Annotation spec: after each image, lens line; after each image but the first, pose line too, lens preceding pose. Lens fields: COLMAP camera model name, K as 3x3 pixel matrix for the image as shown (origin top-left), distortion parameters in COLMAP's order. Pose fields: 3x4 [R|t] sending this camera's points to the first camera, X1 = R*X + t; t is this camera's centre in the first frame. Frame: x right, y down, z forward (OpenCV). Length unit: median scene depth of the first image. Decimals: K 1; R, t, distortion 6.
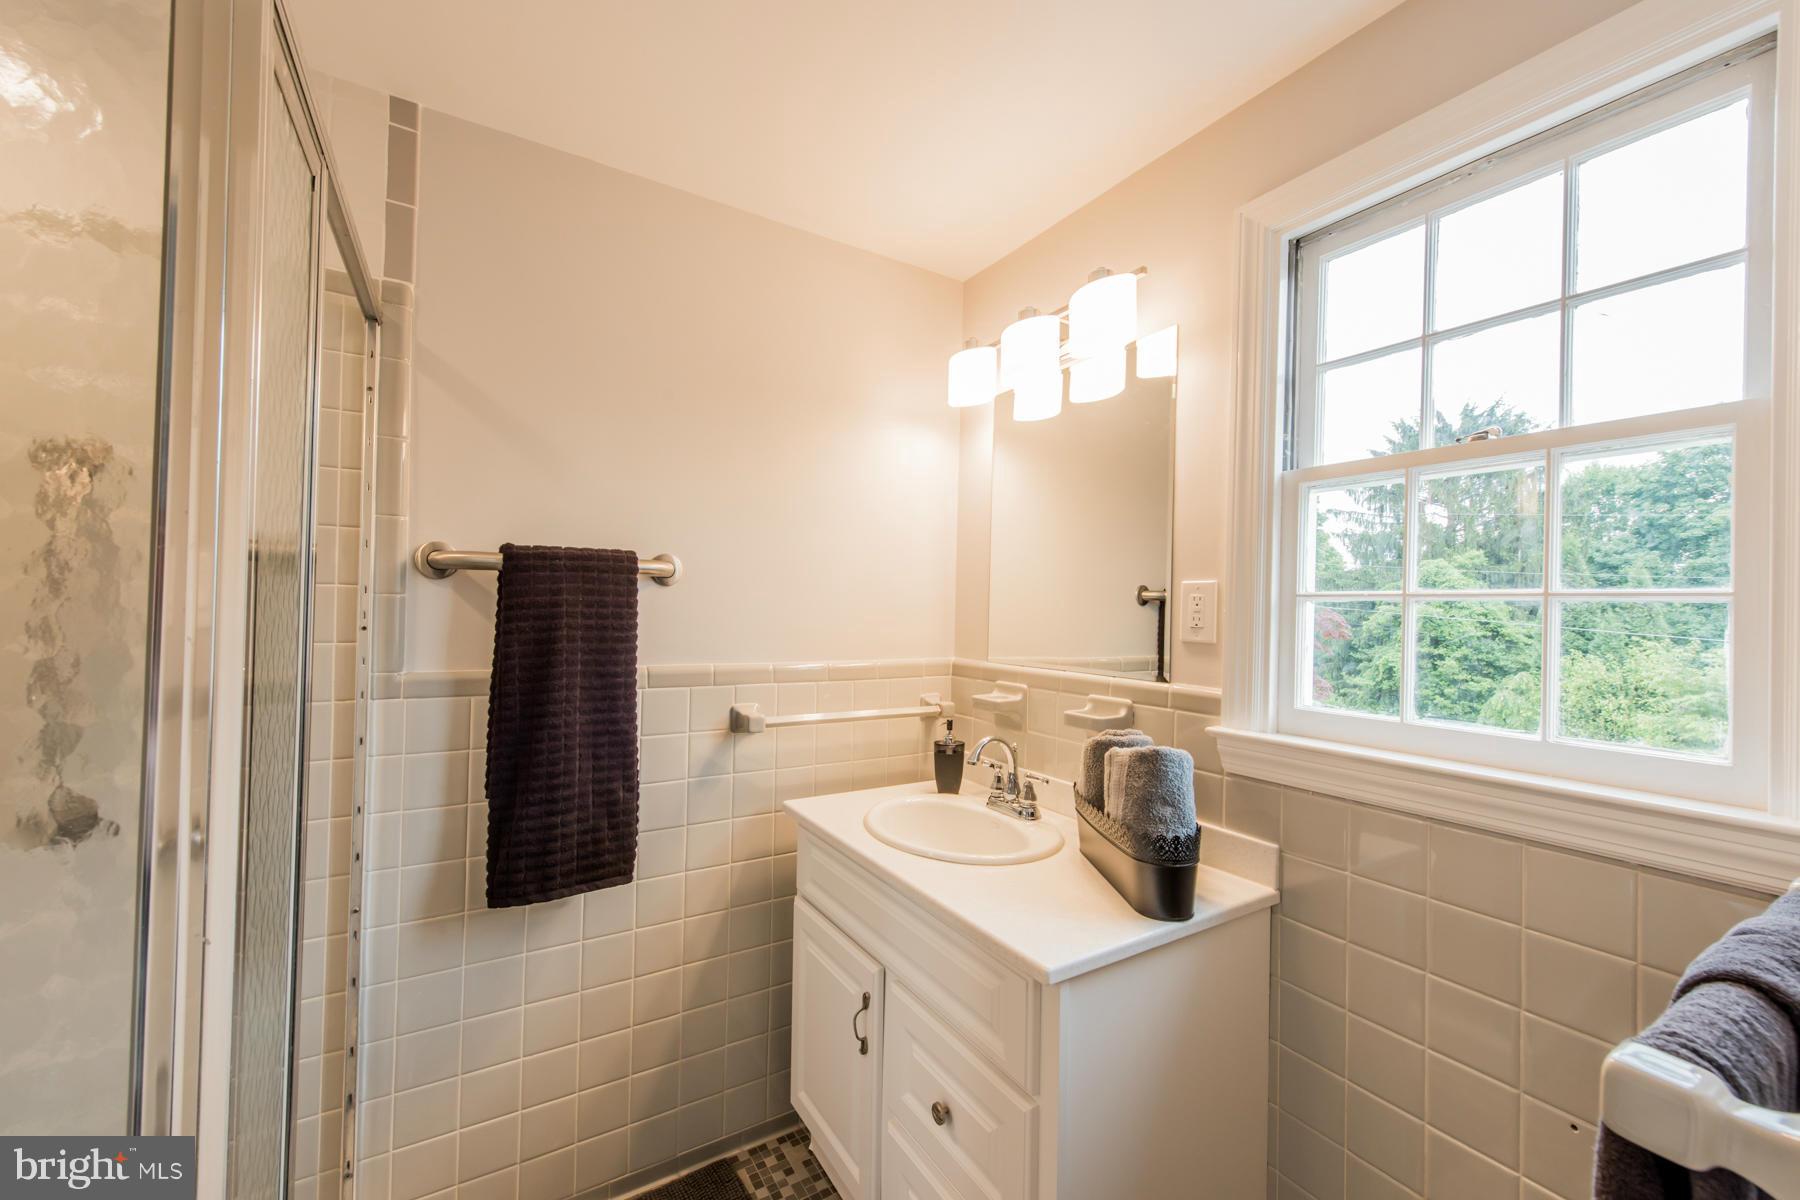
lens RADIAL K [[730.0, 0, 908.1], [0, 730.0, 603.9], [0, 0, 1]] dist [0.009183, -0.000265]
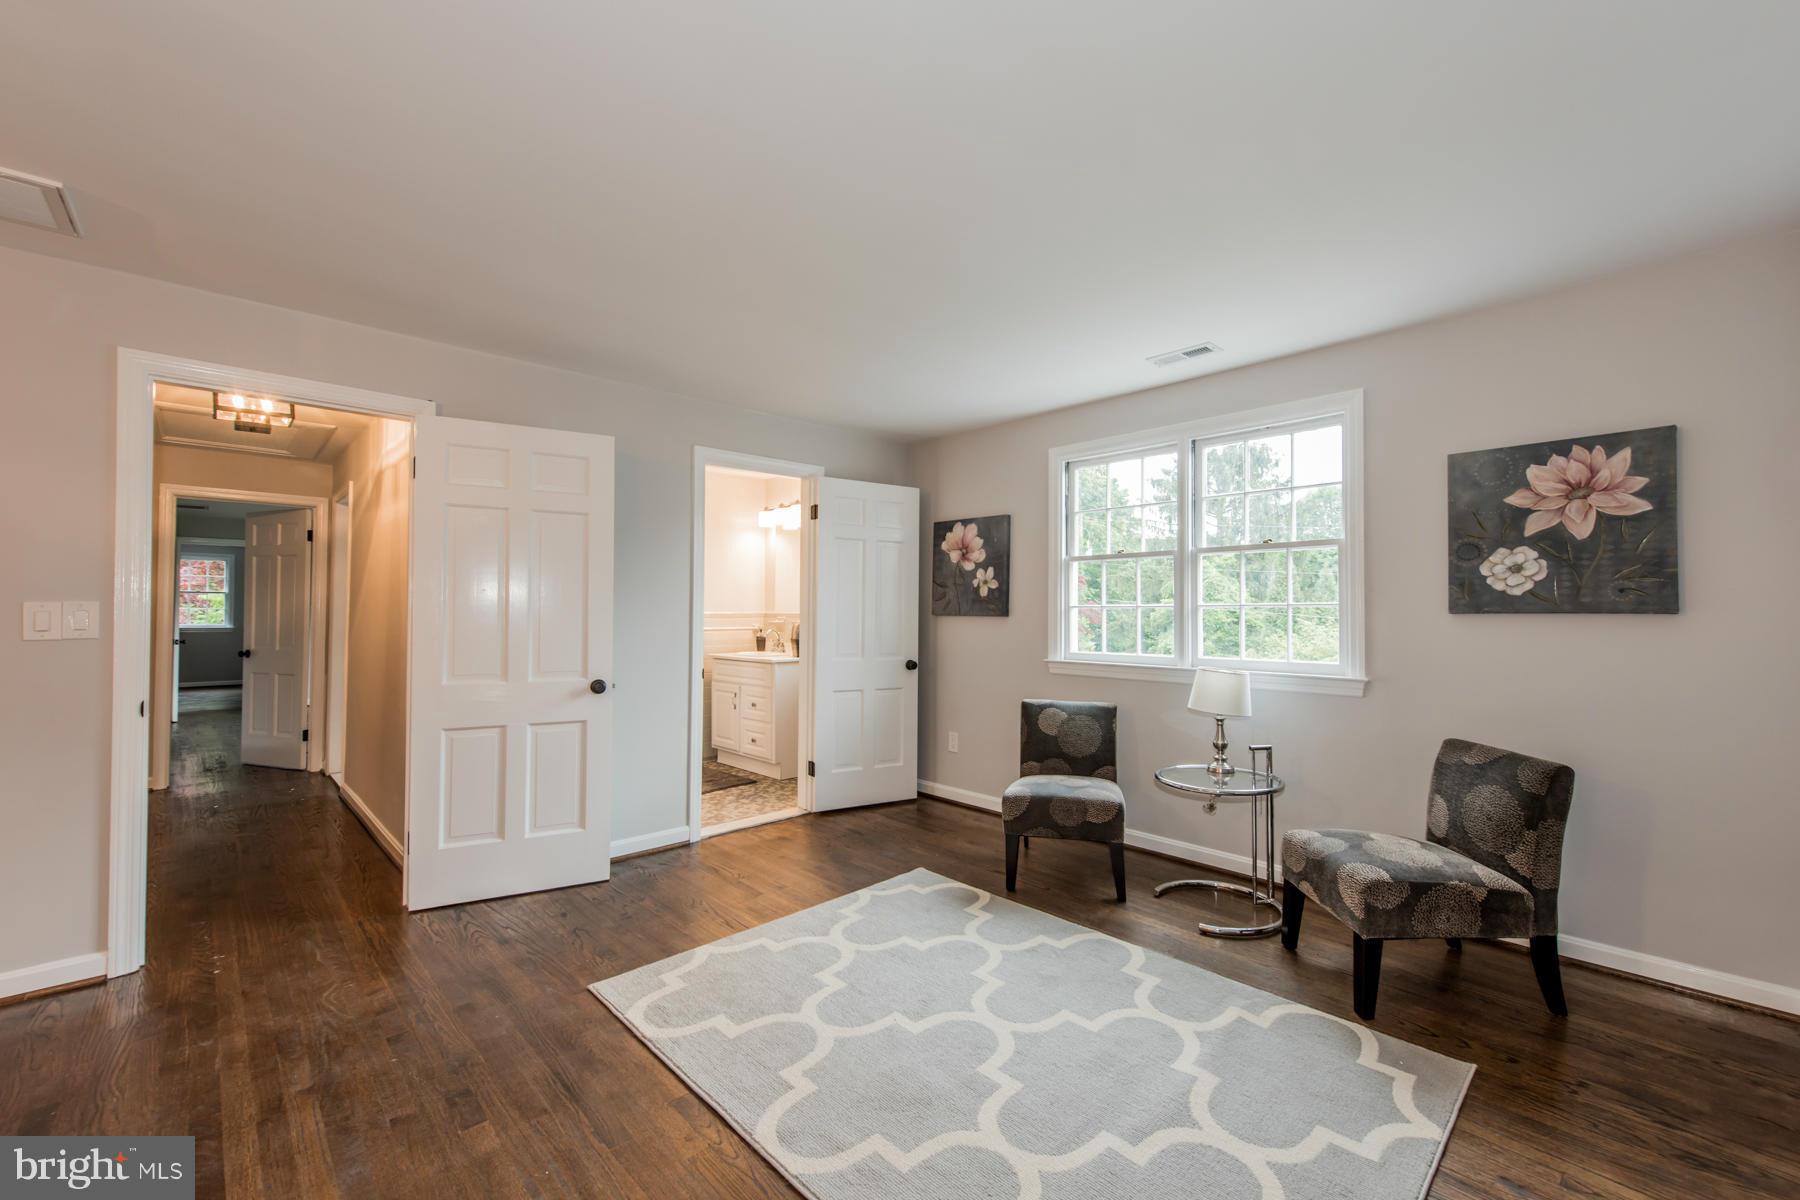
lens RADIAL K [[730.0, 0, 908.1], [0, 730.0, 603.9], [0, 0, 1]] dist [0.009183, -0.000265]
pose [[0.981776, -0.015544, 0.189403, 0.077364], [0.015695, 0.999877, 0.000701, 0.054213], [-0.189391, 0.002285, 0.981899, -2.007552]]
